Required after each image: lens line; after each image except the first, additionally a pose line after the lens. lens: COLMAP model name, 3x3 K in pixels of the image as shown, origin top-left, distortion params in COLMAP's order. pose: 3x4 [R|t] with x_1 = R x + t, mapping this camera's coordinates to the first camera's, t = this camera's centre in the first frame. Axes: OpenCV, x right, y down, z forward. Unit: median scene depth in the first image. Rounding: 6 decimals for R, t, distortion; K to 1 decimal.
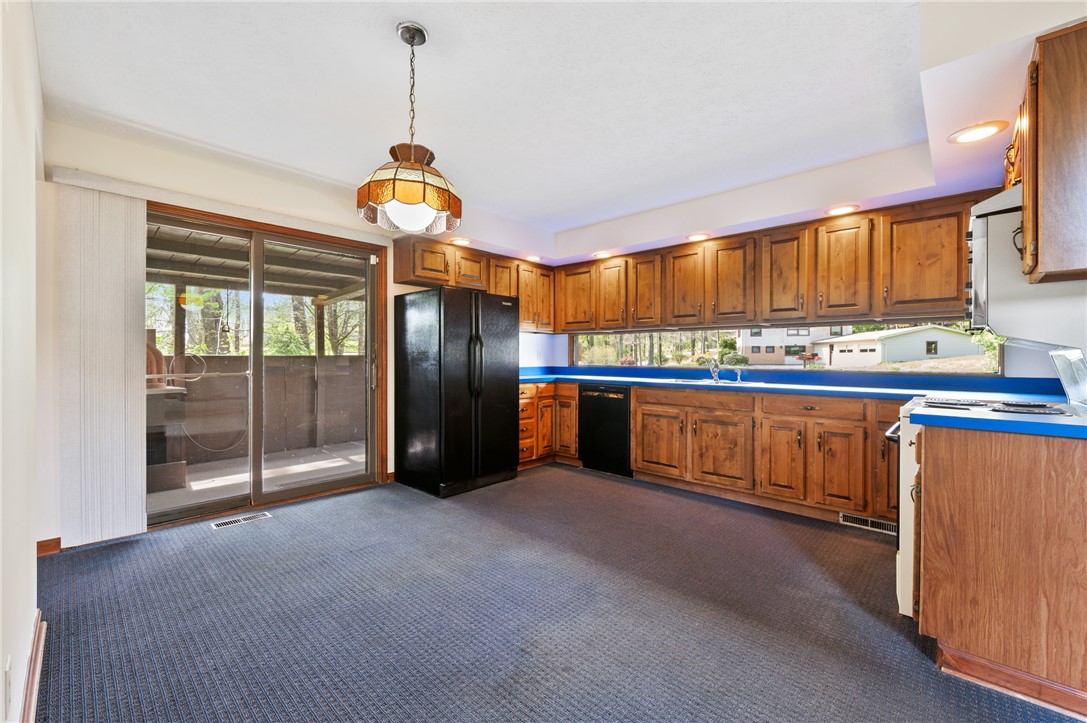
lens RADIAL K [[447.8, 0, 545.0], [0, 447.8, 358.8], [0, 0, 1]] dist [0.001439, 0.000072]
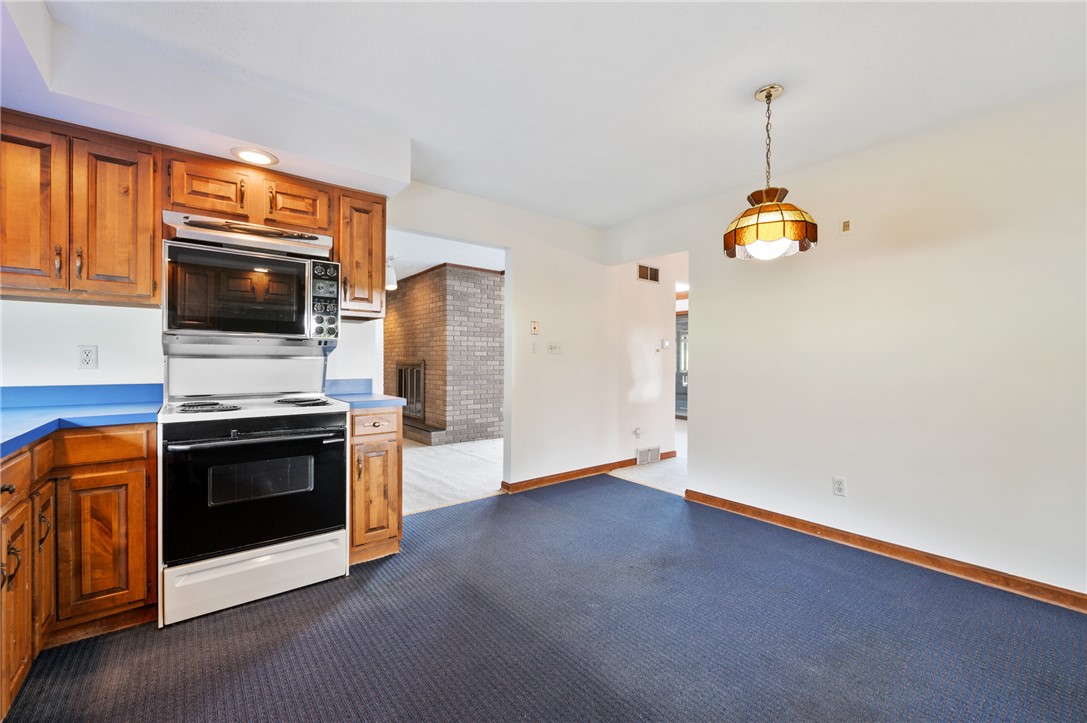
lens RADIAL K [[447.8, 0, 545.0], [0, 447.8, 358.8], [0, 0, 1]] dist [0.001439, 0.000072]
pose [[-0.987480, -0.006125, 0.157623, 0.047117], [-0.006524, 0.999977, -0.002013, -0.005729], [-0.157607, -0.003016, -0.987497, 1.072104]]
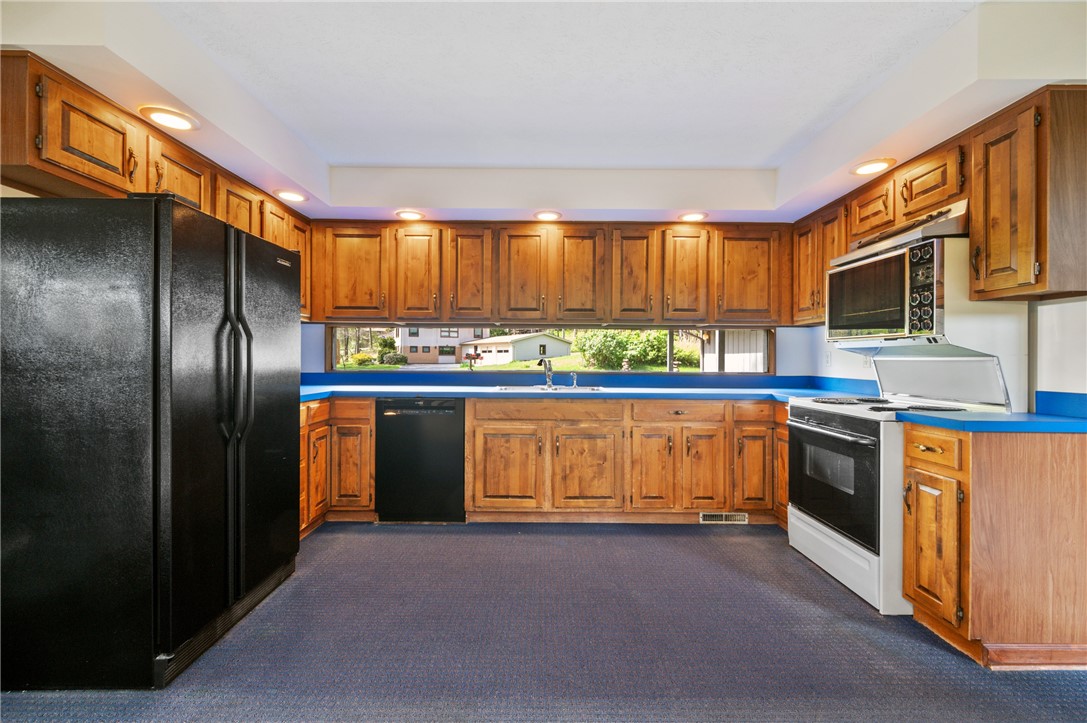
lens RADIAL K [[447.8, 0, 545.0], [0, 447.8, 358.8], [0, 0, 1]] dist [0.001439, 0.000072]
pose [[0.730309, -0.000754, 0.683116, -0.235301], [-0.000735, 0.999998, 0.001889, -0.007107], [-0.683116, -0.001882, 0.730307, 0.398370]]
